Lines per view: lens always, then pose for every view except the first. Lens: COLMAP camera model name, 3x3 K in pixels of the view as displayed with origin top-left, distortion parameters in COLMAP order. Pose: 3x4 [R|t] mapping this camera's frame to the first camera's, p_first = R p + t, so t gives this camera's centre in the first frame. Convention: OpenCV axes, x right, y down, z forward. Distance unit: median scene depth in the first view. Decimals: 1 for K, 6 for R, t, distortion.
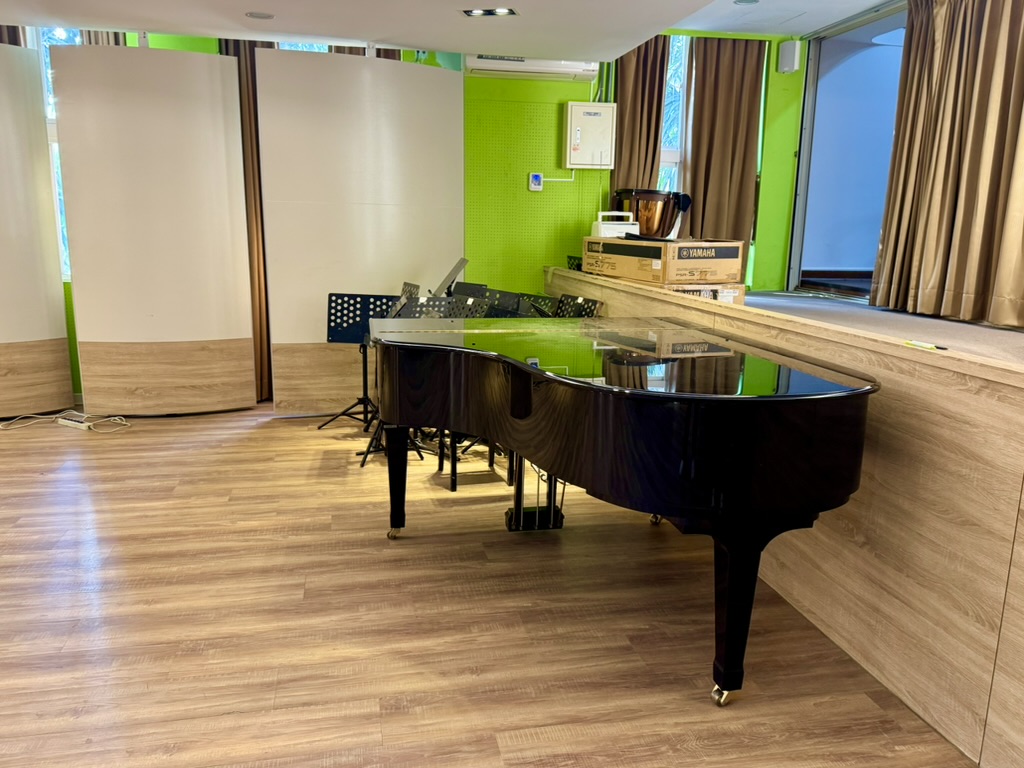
lens RADIAL K [[799.2, 0, 515.1], [0, 799.2, 390.4], [0, 0, 1]] dist [0.062342, -0.076810]
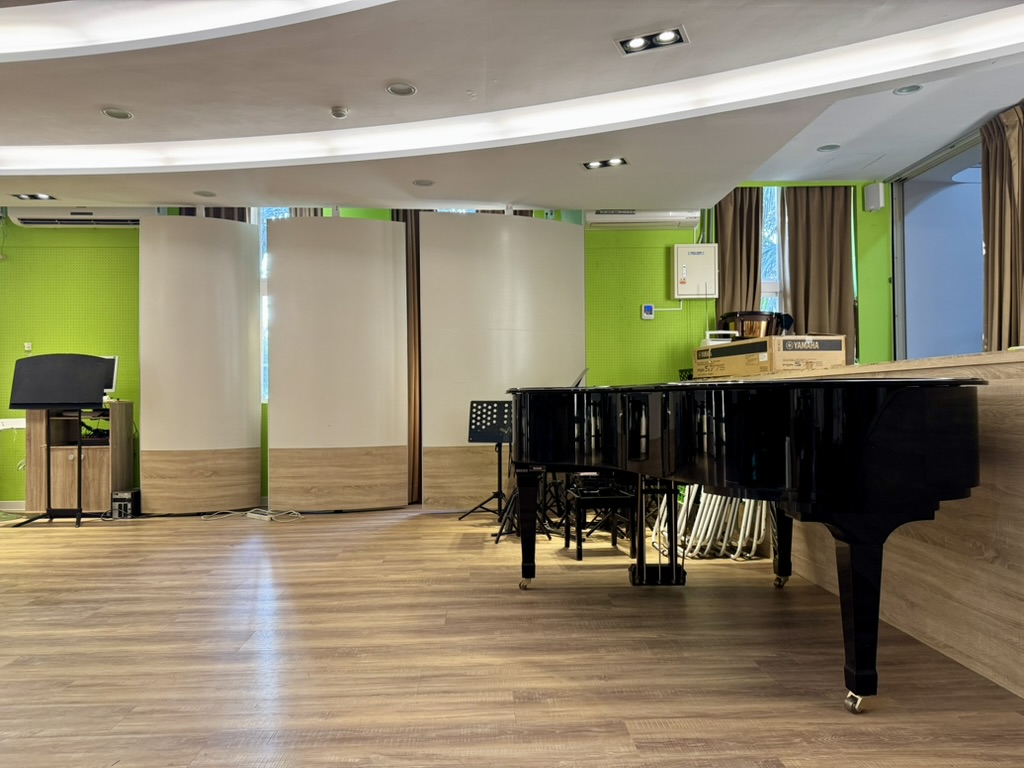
lens RADIAL K [[723.3, 0, 512.4], [0, 723.3, 387.8], [0, 0, 1]] dist [0.042762, -0.046031]
pose [[0.986150, -0.029302, -0.163249, -0.000409], [-0.007927, 0.974818, -0.222860, 0.114580], [0.165669, 0.221067, 0.961084, -0.005367]]
